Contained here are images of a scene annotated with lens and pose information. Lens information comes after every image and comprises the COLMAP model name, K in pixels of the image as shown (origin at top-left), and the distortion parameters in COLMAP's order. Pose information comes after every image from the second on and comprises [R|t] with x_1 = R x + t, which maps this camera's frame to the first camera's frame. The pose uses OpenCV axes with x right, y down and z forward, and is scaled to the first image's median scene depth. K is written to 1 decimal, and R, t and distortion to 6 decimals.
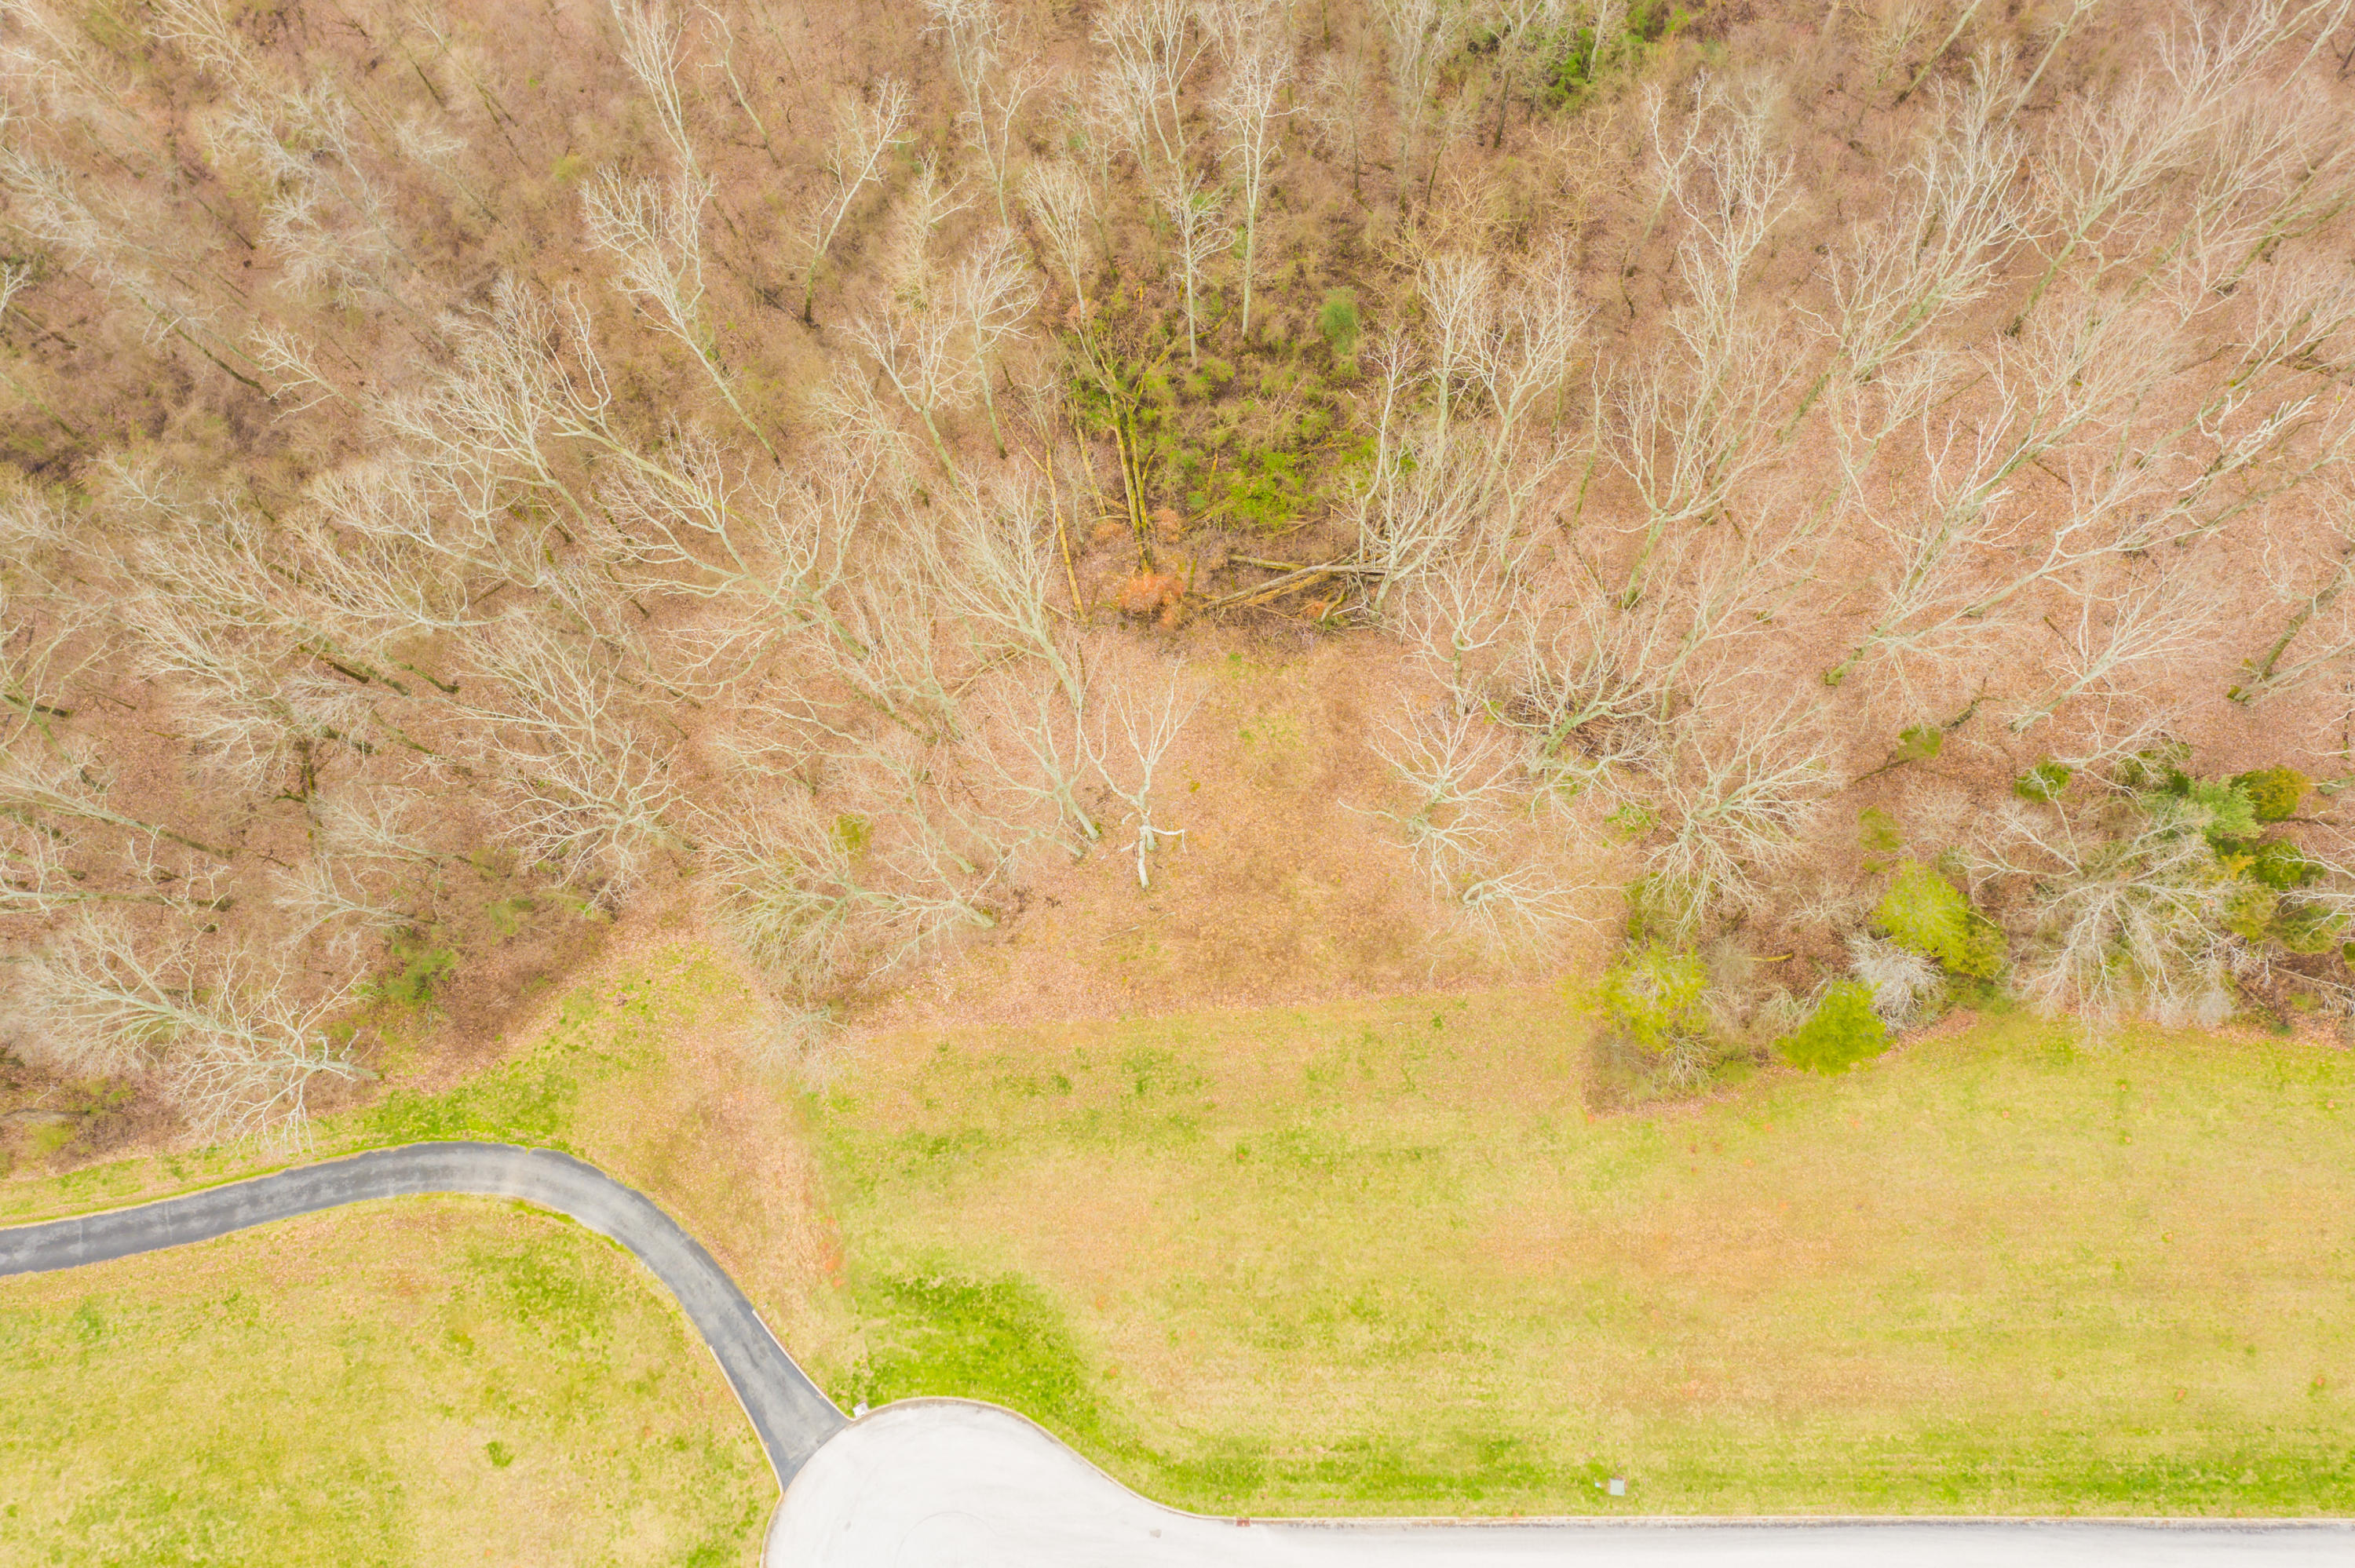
lens RADIAL K [[1863.2, 0, 1177.5], [0, 1863.2, 784.0], [0, 0, 1]] dist [-0.011812, 0.006789]
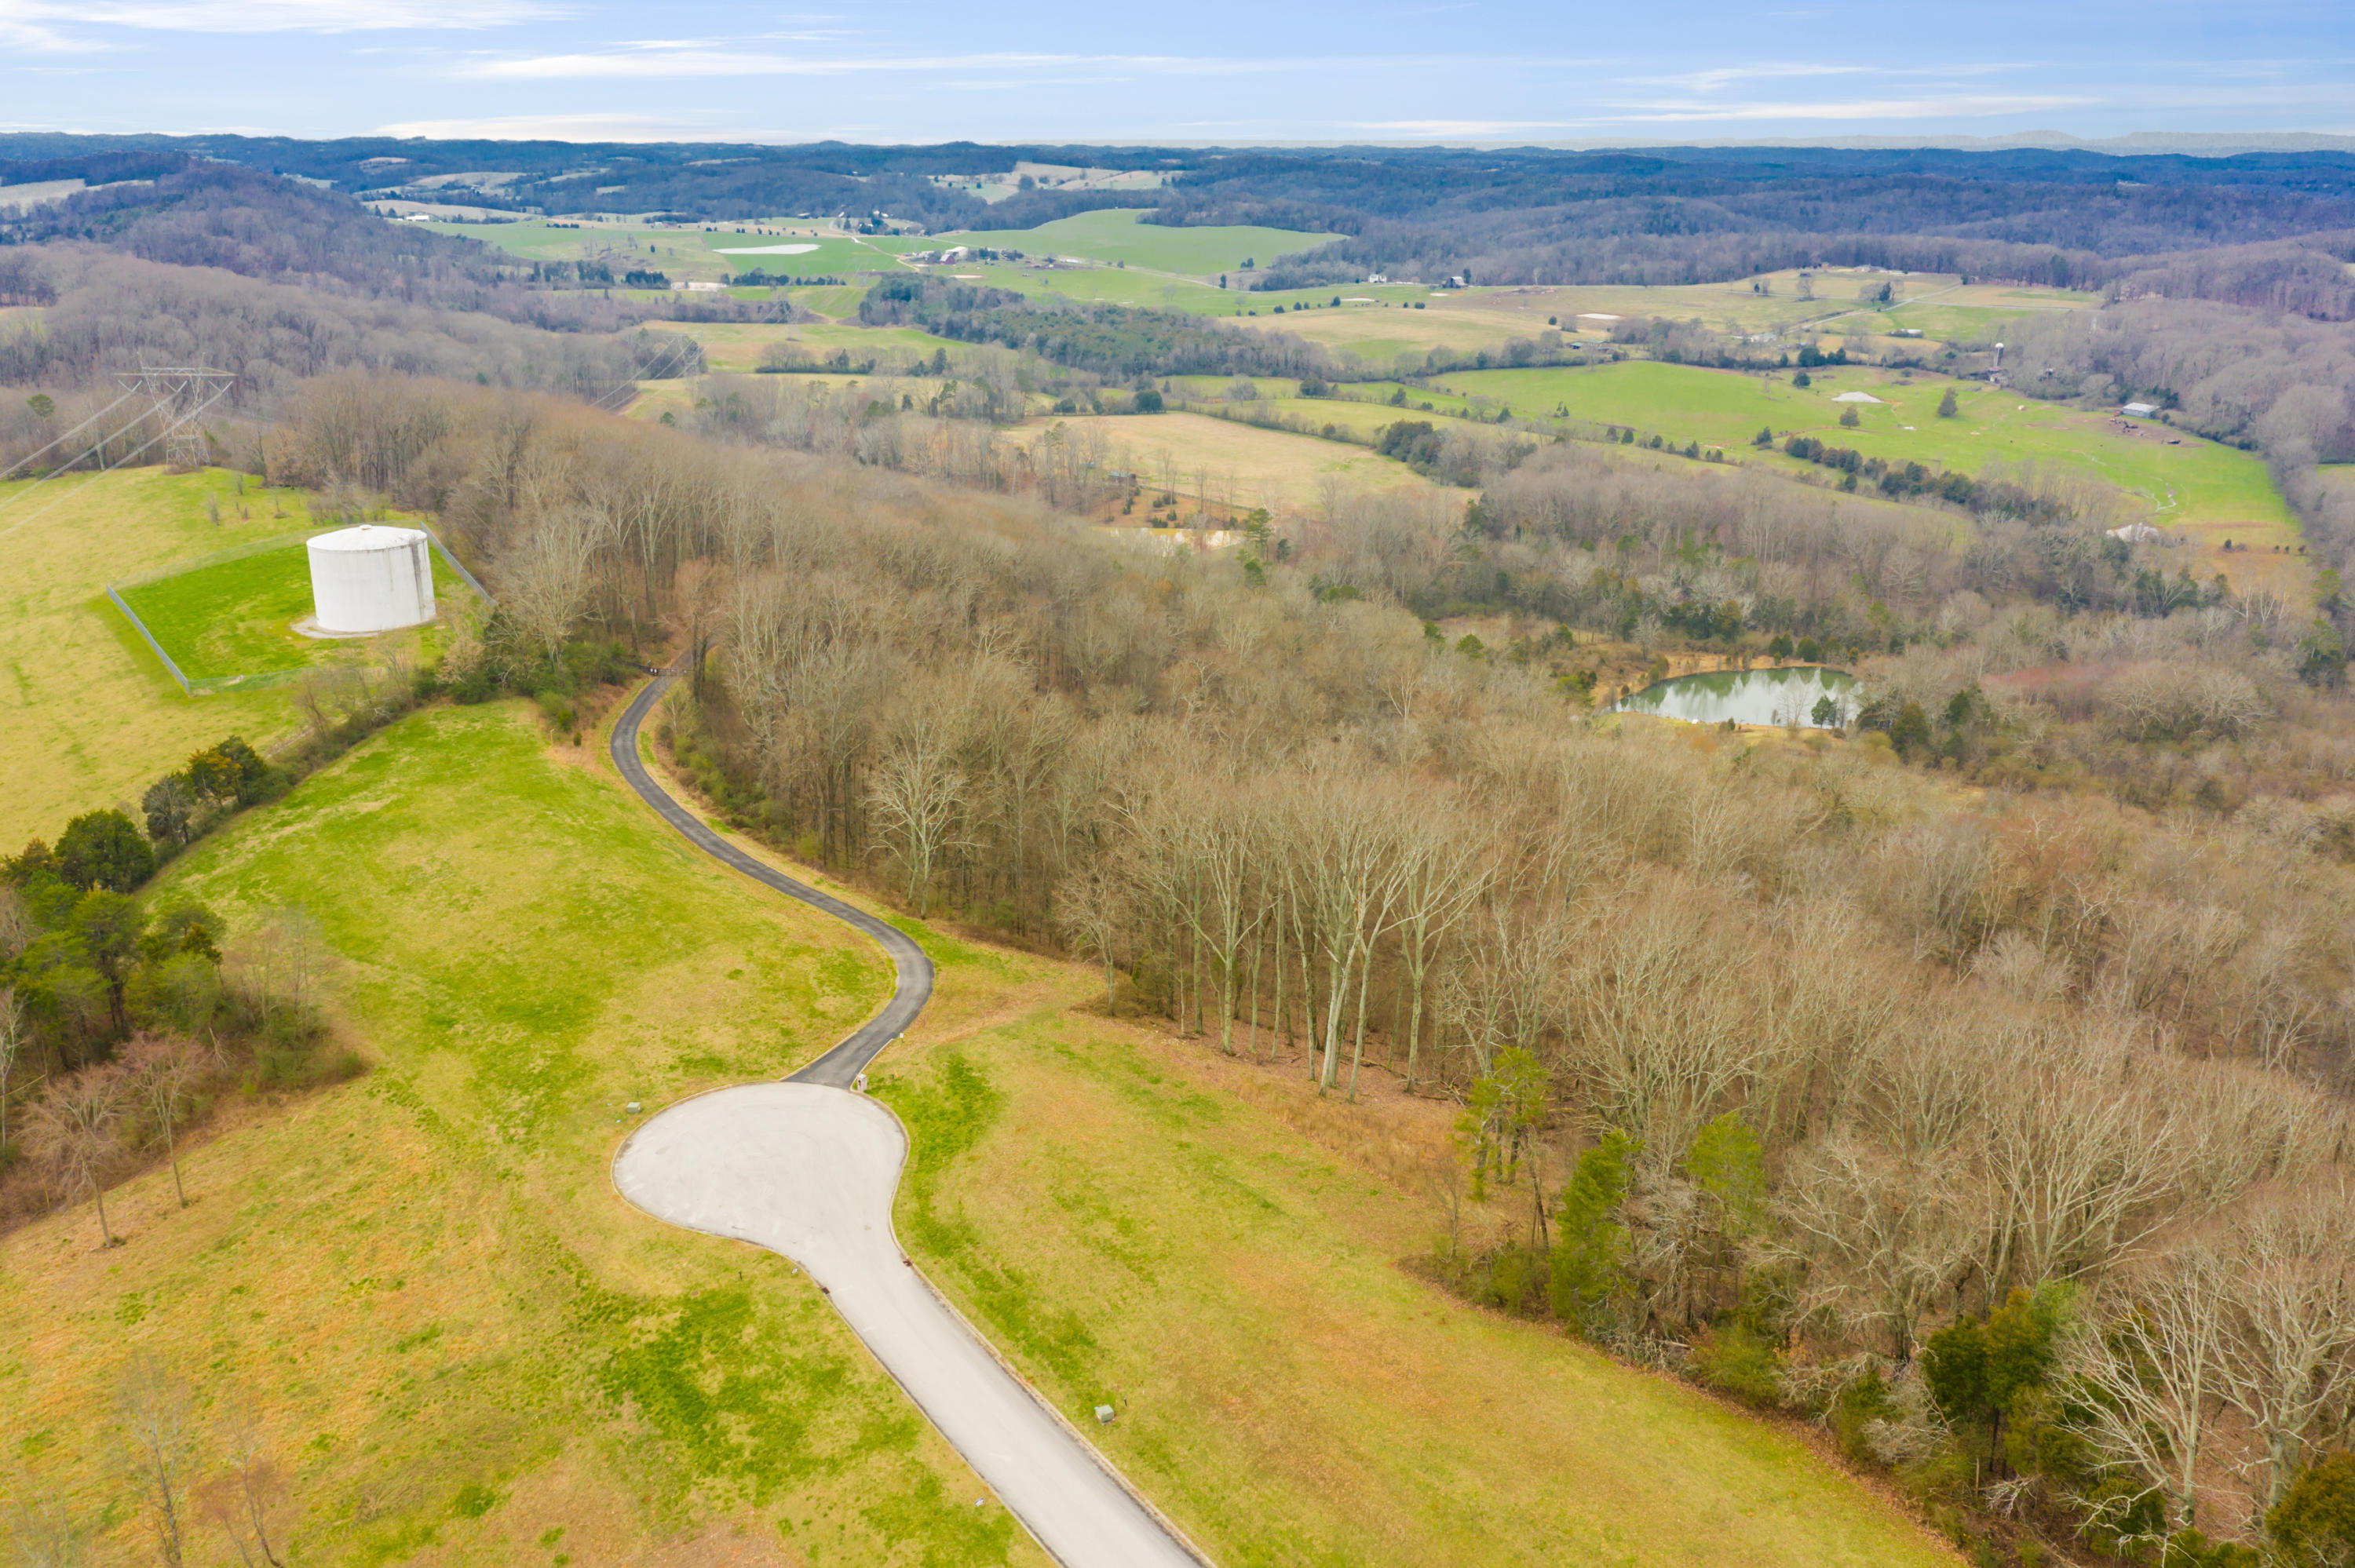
lens RADIAL K [[1843.7, 0, 1170.1], [0, 1843.7, 844.5], [0, 0, 1]] dist [-0.007861, 0.010072]
pose [[0.528394, 0.332537, -0.781165, 0.896572], [-0.841172, 0.329706, -0.428630, 0.655385], [0.115019, 0.883580, 0.453935, 0.296631]]
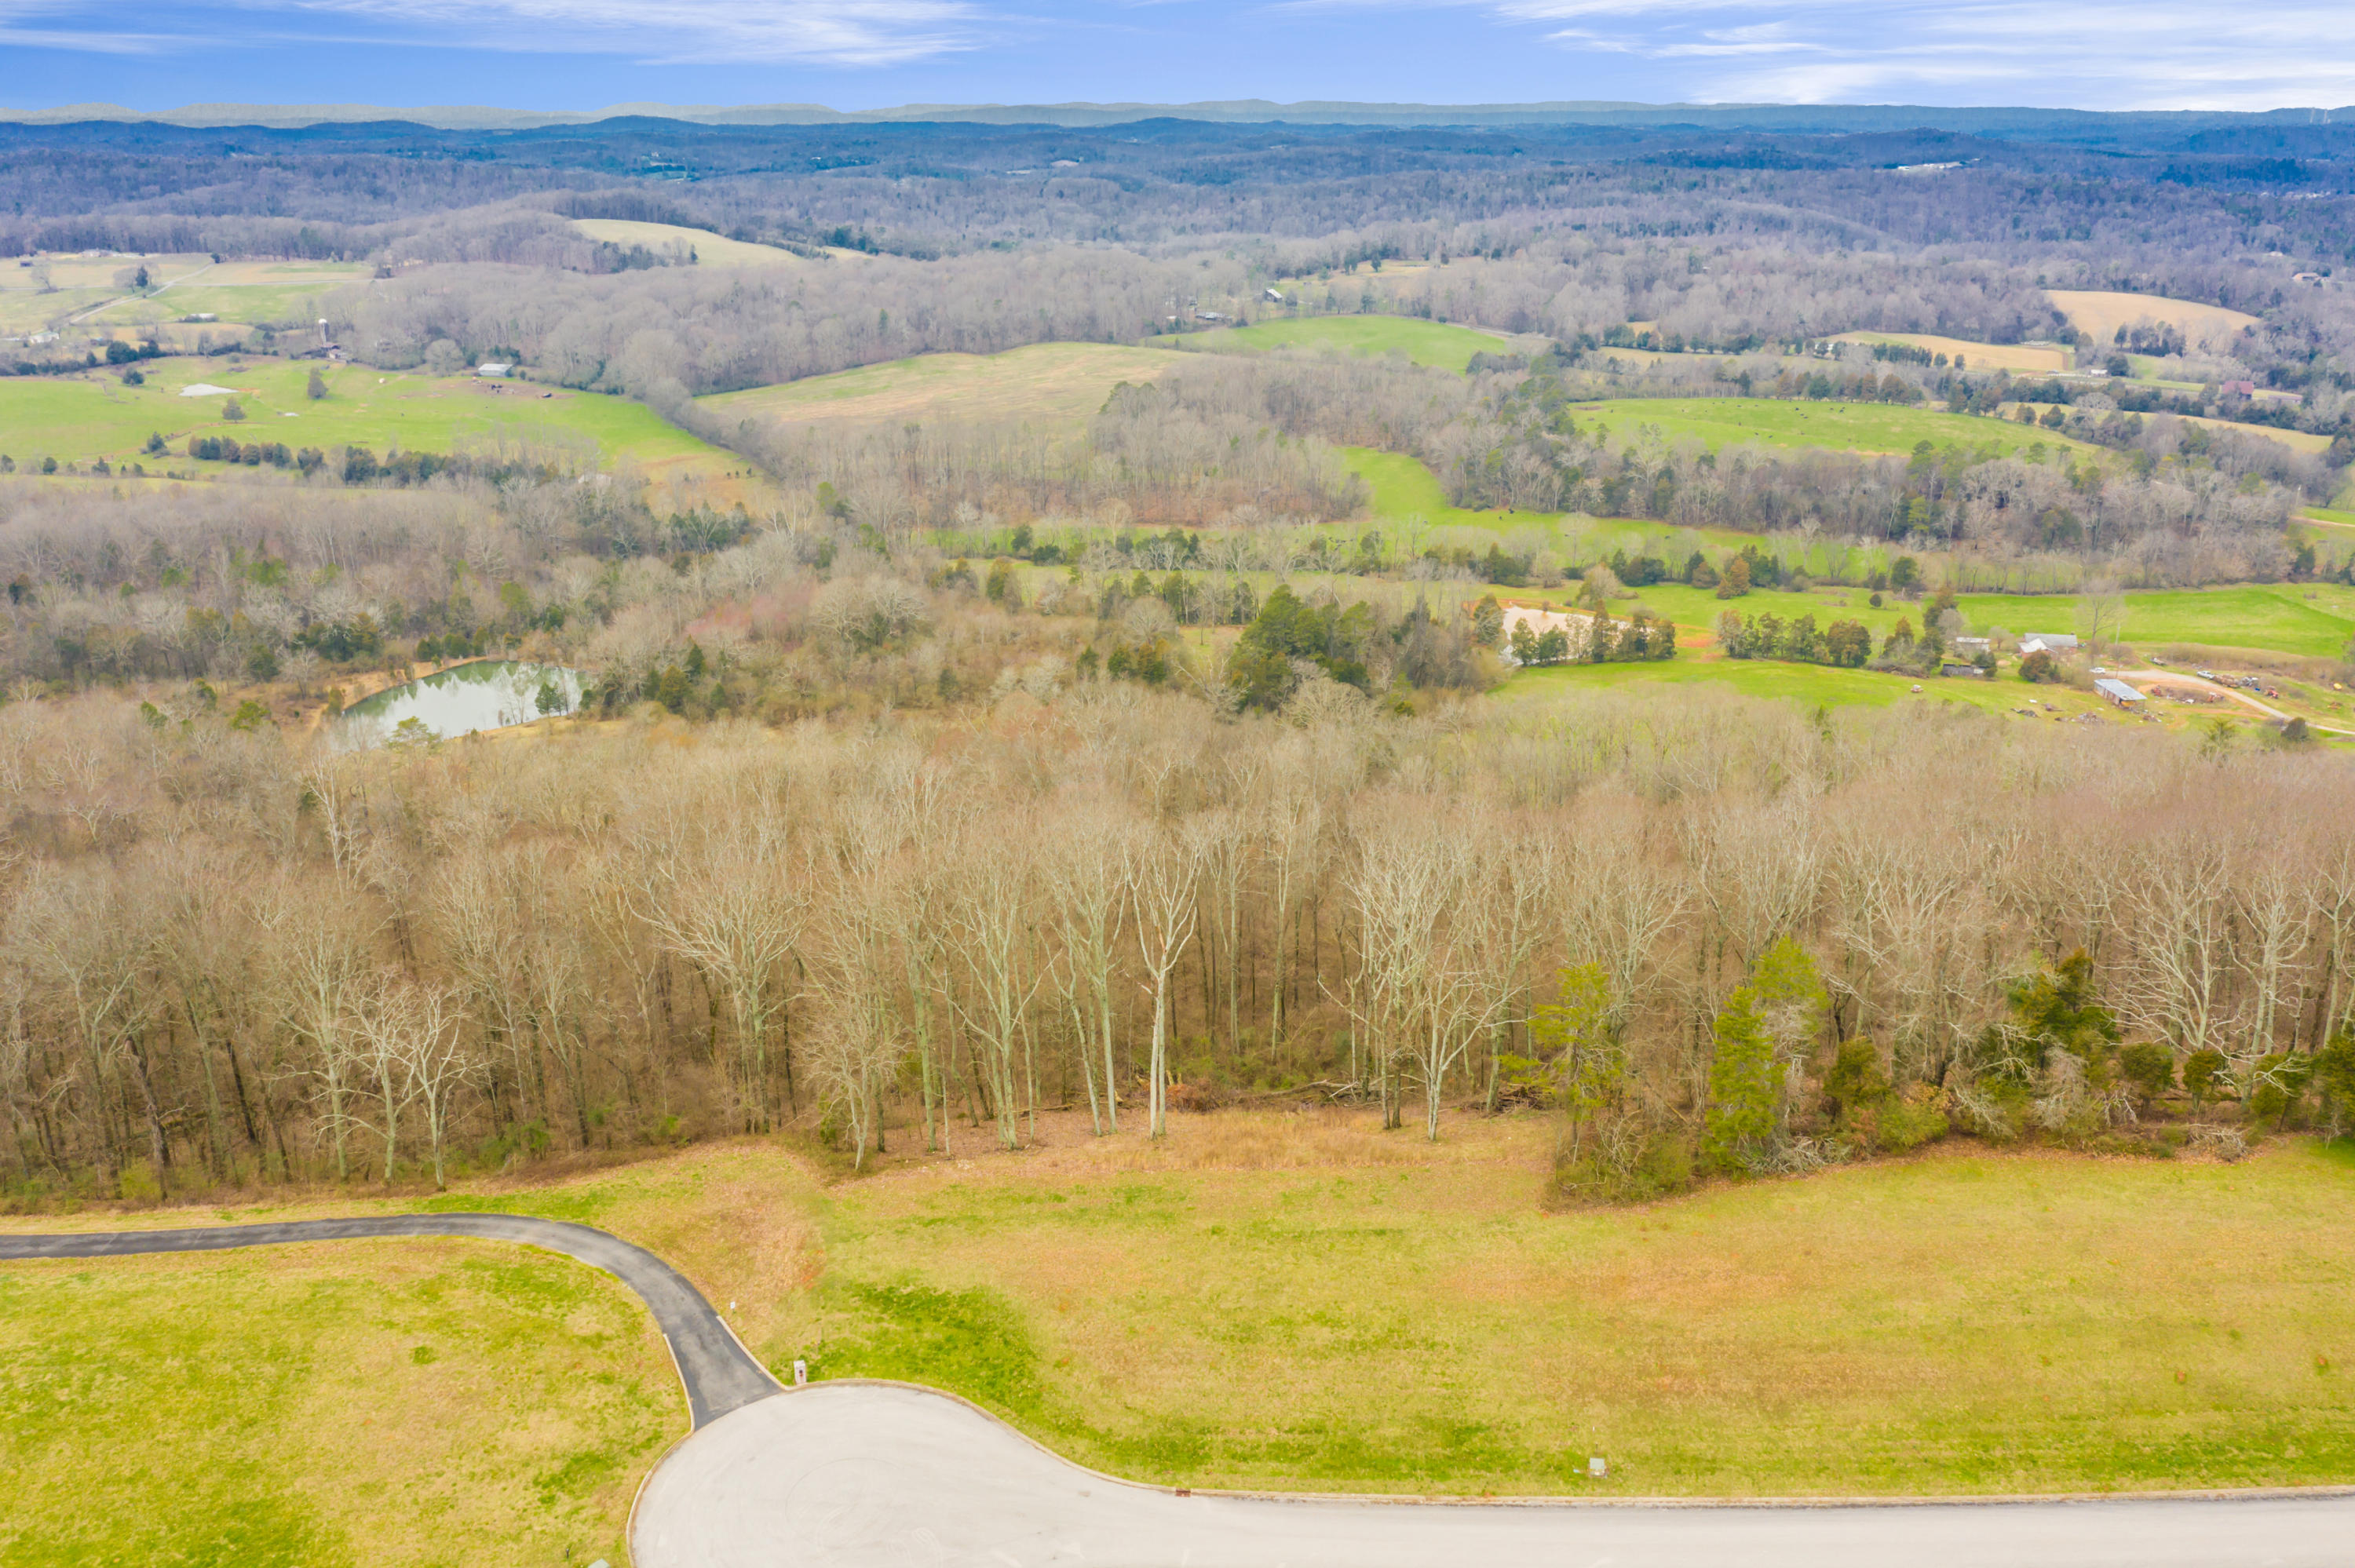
lens RADIAL K [[1851.8, 0, 1174.6], [0, 1851.8, 860.9], [0, 0, 1]] dist [-0.006053, 0.004717]
pose [[0.994338, 0.064091, -0.084765, 0.087486], [-0.105706, 0.514618, -0.850878, 1.000922], [-0.010912, 0.855021, 0.518479, 0.276373]]
